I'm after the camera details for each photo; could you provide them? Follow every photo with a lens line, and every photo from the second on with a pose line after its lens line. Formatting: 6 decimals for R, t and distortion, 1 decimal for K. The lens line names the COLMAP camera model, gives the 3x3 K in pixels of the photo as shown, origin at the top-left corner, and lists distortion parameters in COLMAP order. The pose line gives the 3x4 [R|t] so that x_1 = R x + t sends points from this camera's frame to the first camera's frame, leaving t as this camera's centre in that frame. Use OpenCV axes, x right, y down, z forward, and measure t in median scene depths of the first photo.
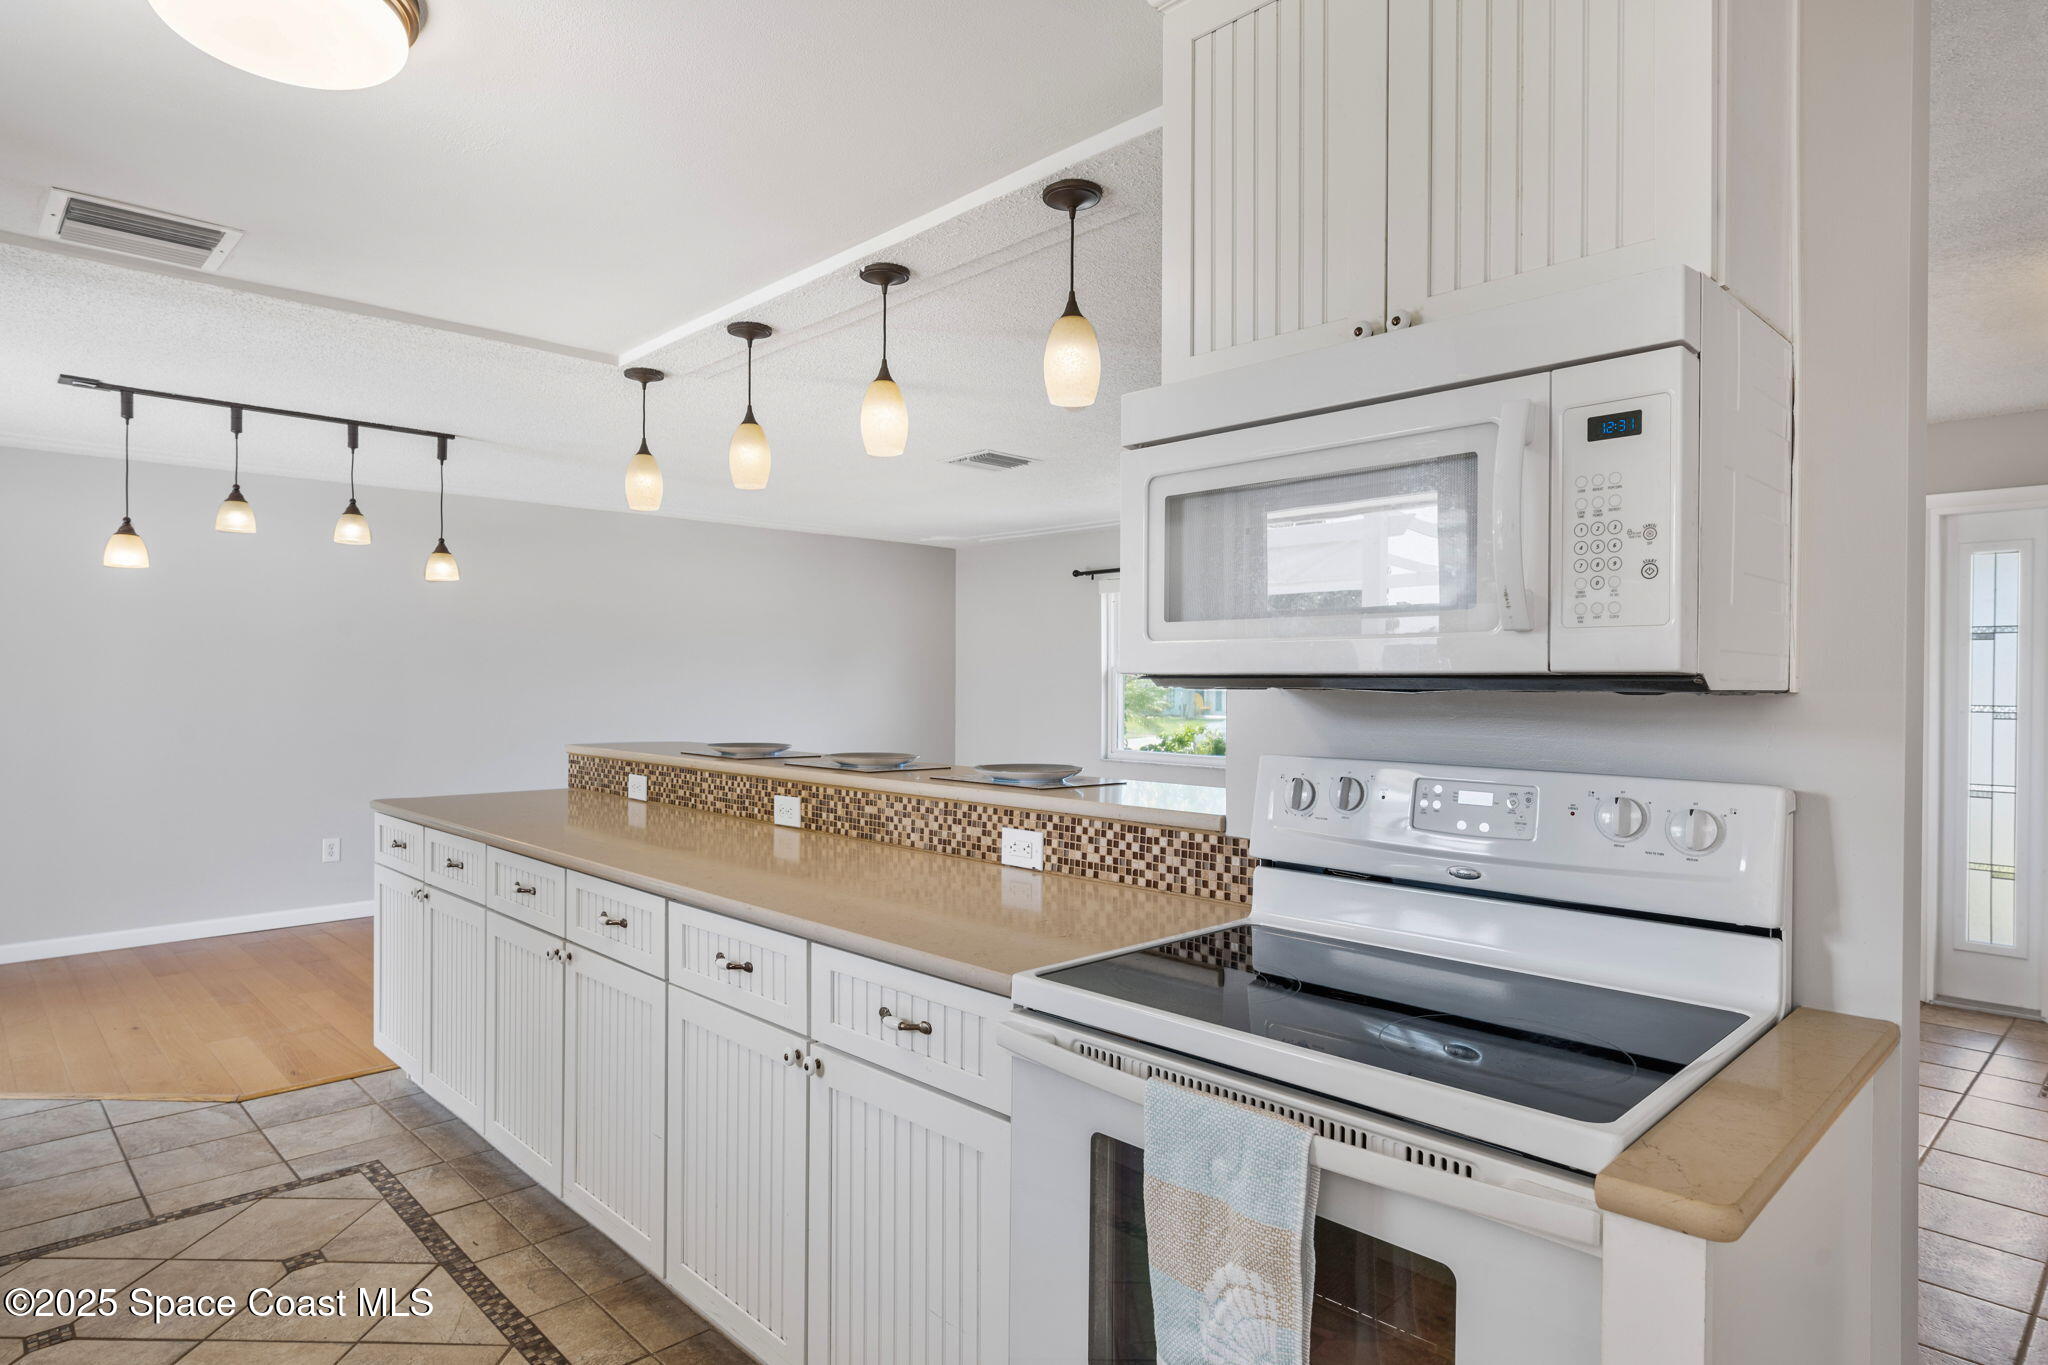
lens RADIAL K [[1141.9, 0, 1036.1], [0, 1141.9, 689.5], [0, 0, 1]] dist [-0.013089, 0.003752]
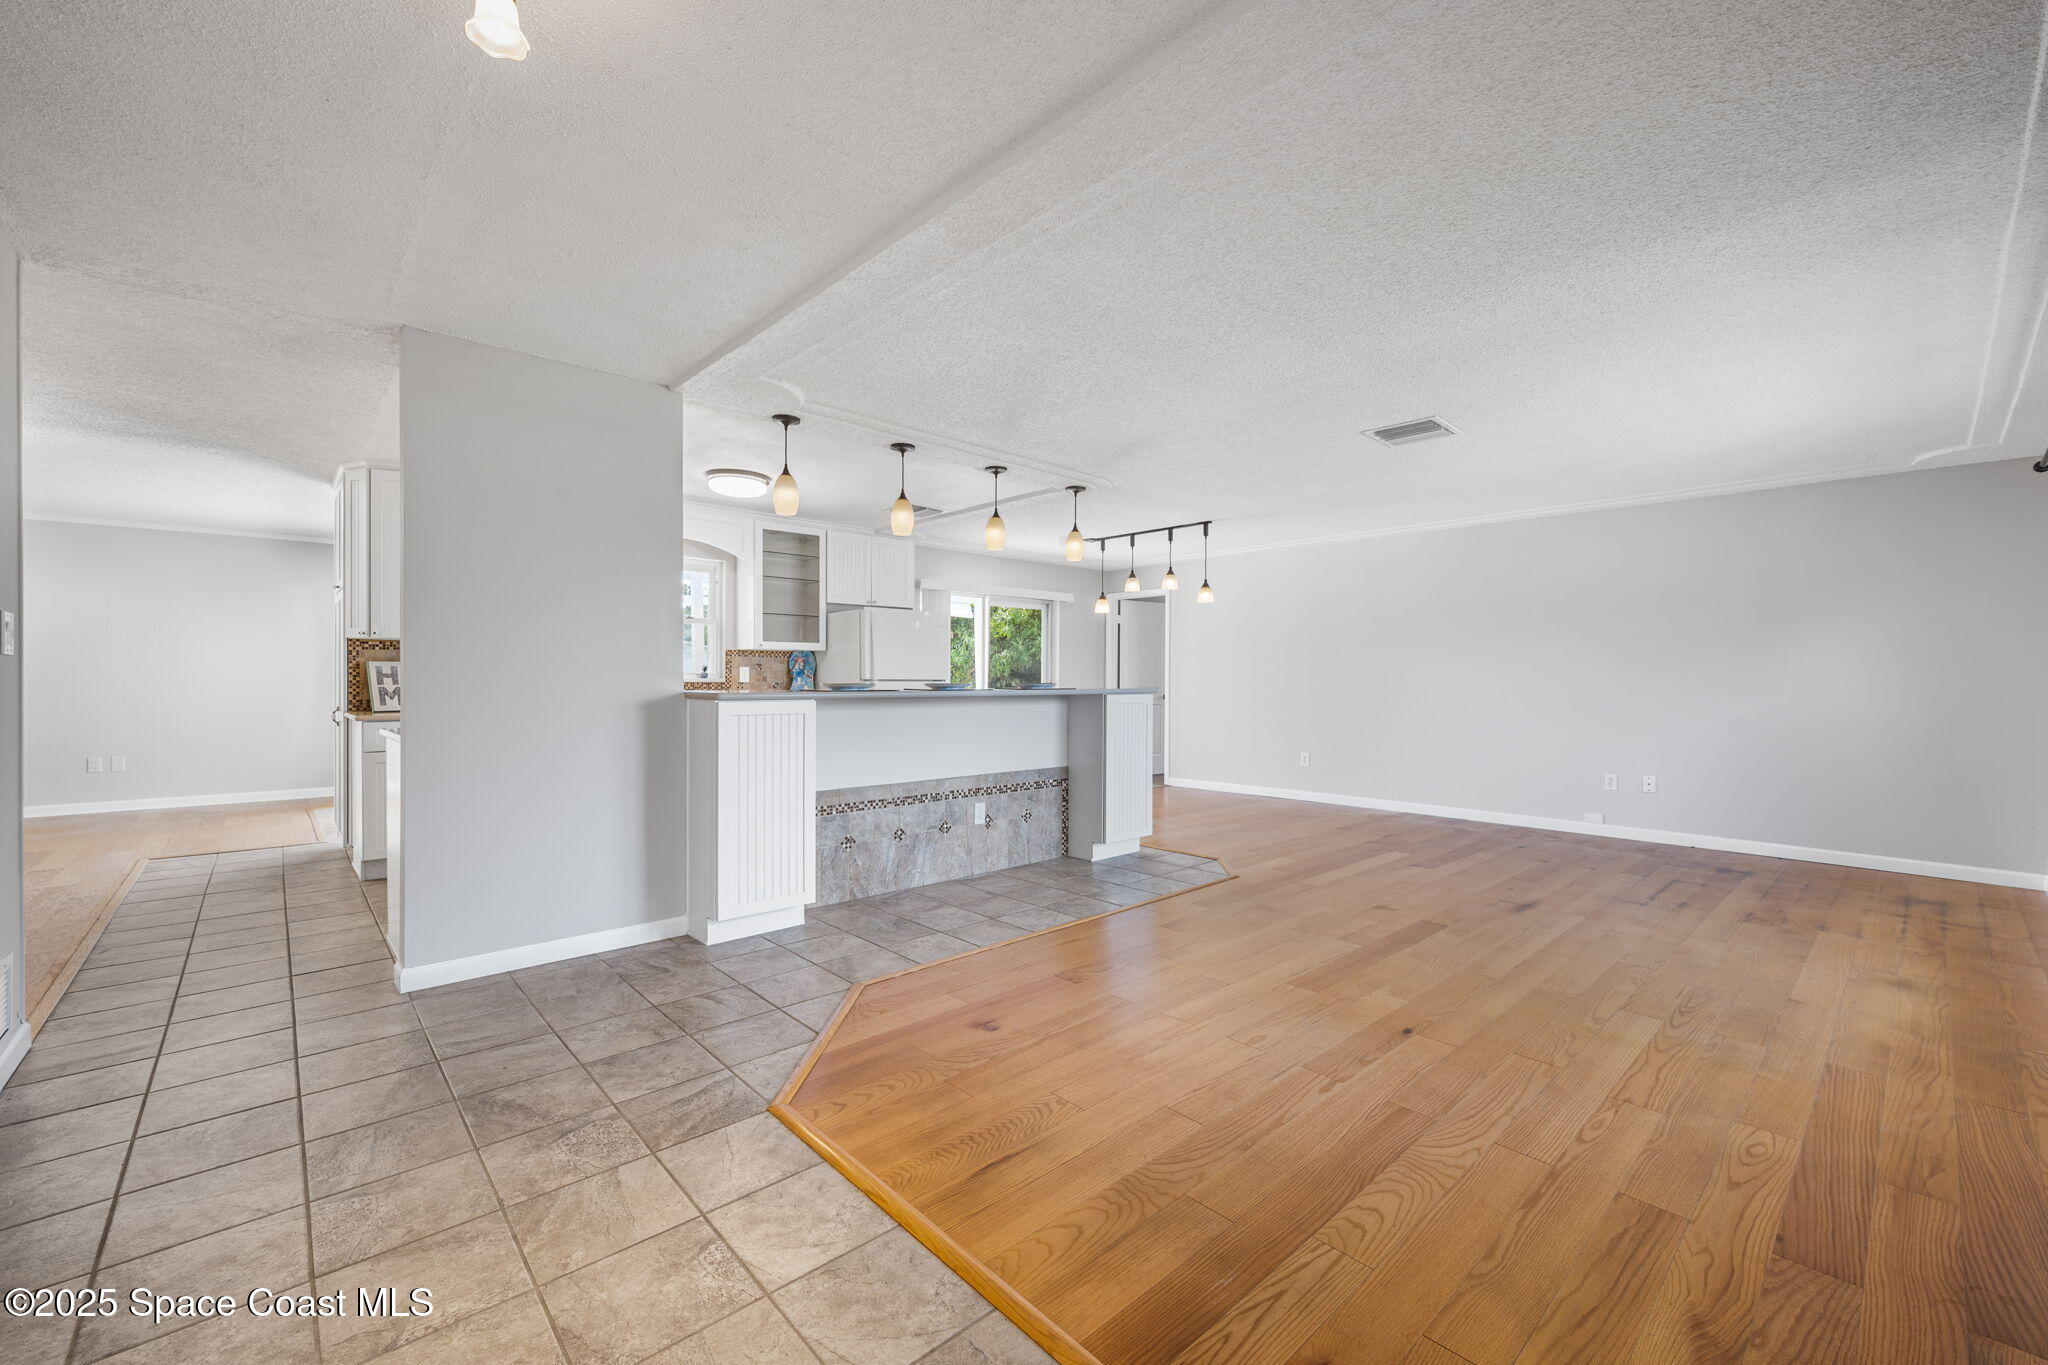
lens RADIAL K [[833.4, 0, 1020.7], [0, 833.4, 685.3], [0, 0, 1]] dist [-0.002341, 0.000137]
pose [[-0.053329, 0.004946, -0.998565, 1.347353], [-0.014539, 0.999878, 0.005728, 0.051171], [0.998471, 0.014823, -0.053251, 1.303601]]
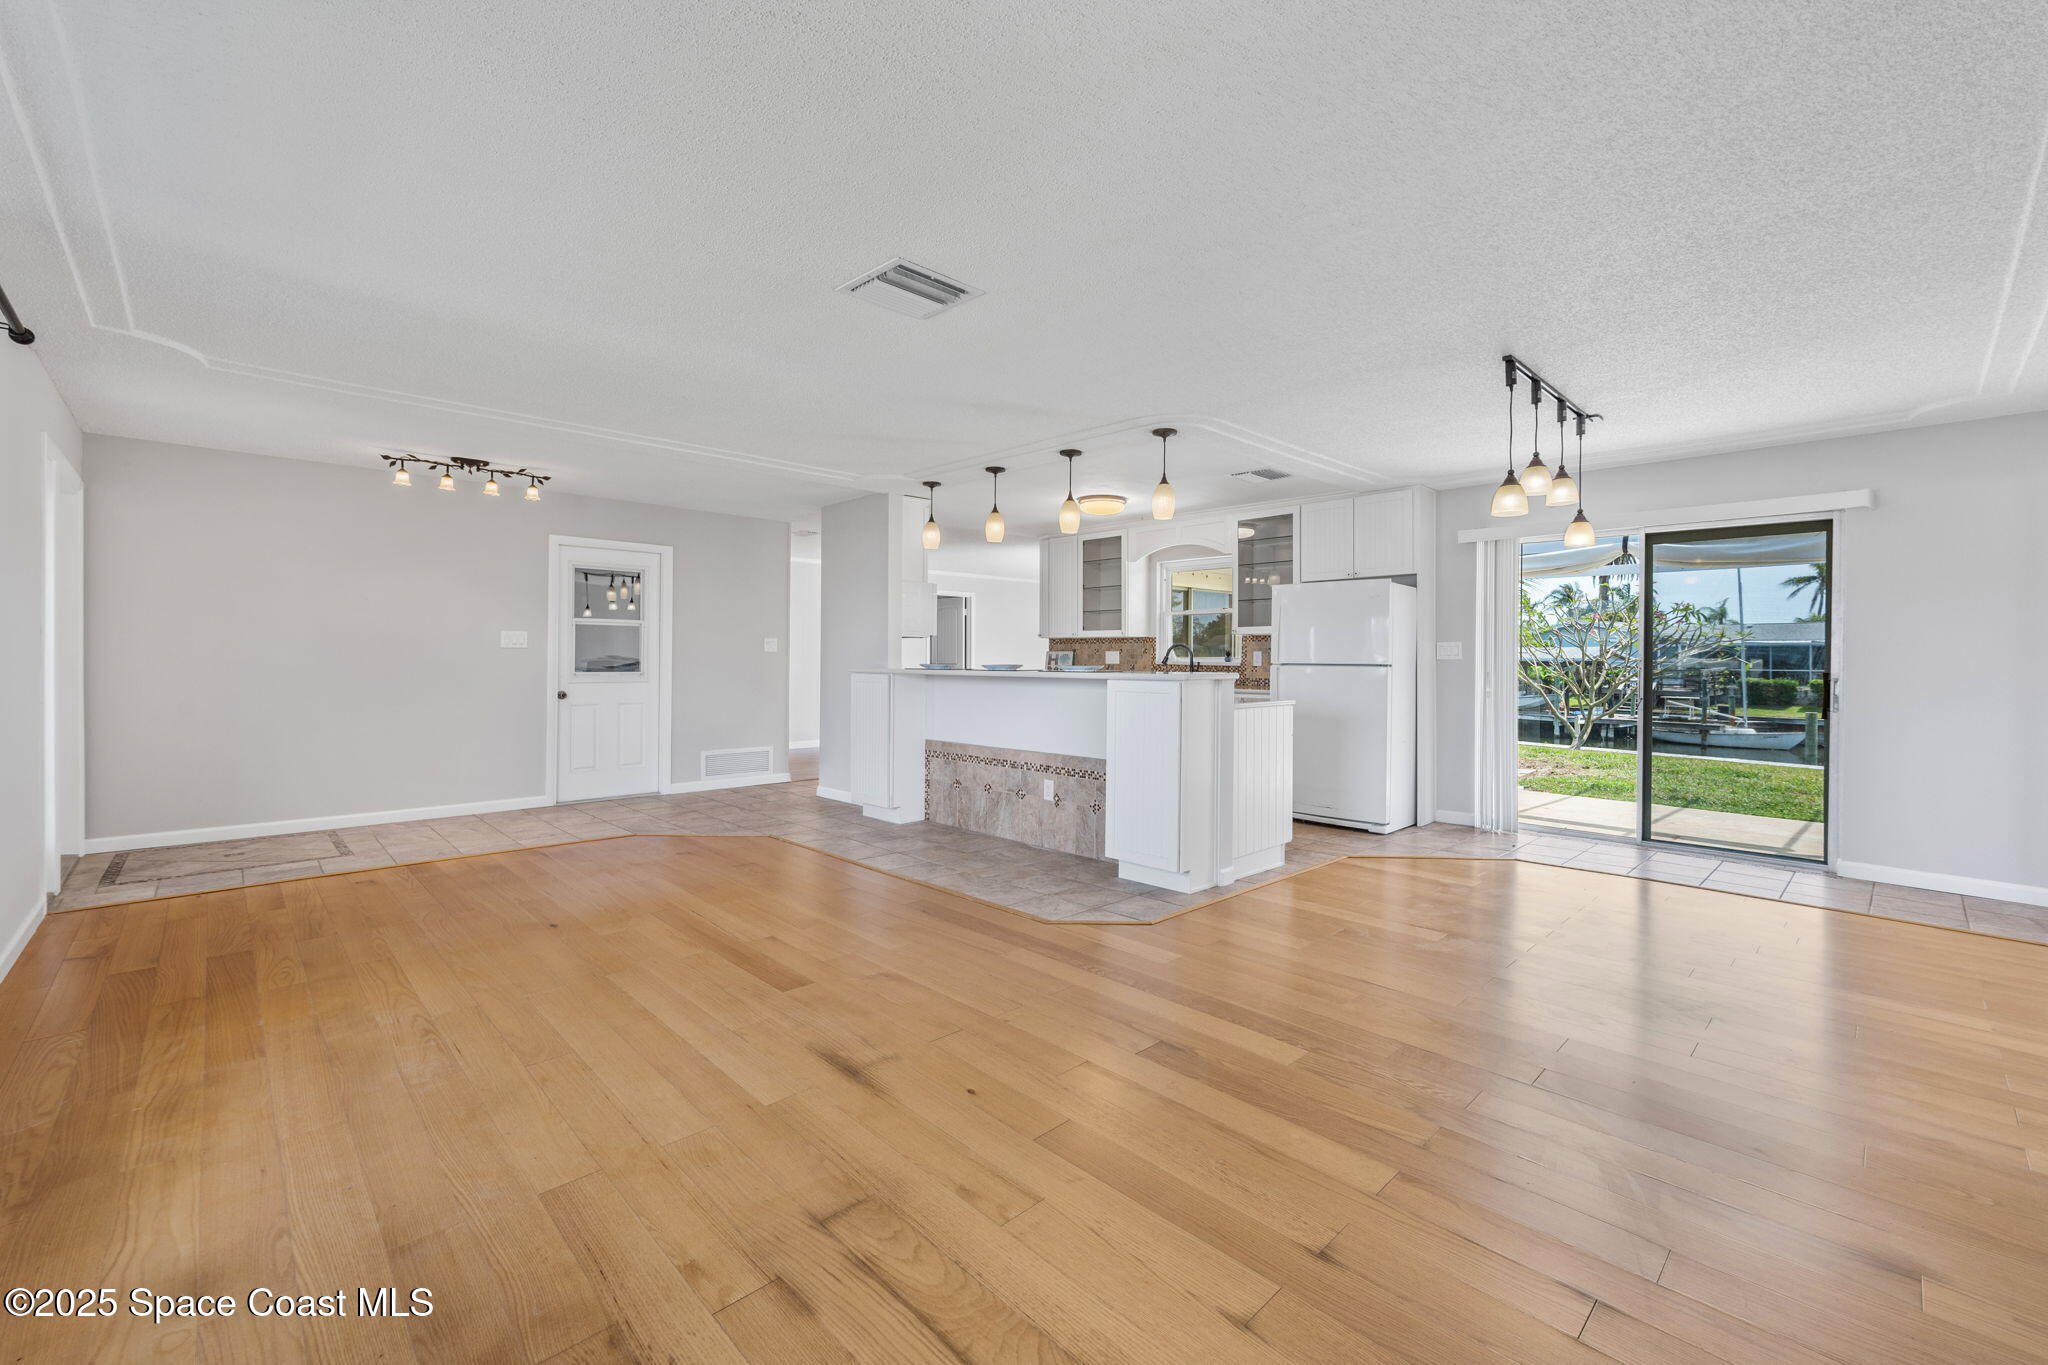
lens RADIAL K [[833.4, 0, 1023.6], [0, 833.4, 660.9], [0, 0, 1]] dist [-0.002341, 0.000137]
pose [[-0.999743, -0.010013, 0.020325, -0.239471], [-0.009737, 0.999860, 0.013618, 0.026322], [-0.020459, 0.013416, -0.999701, 2.823550]]
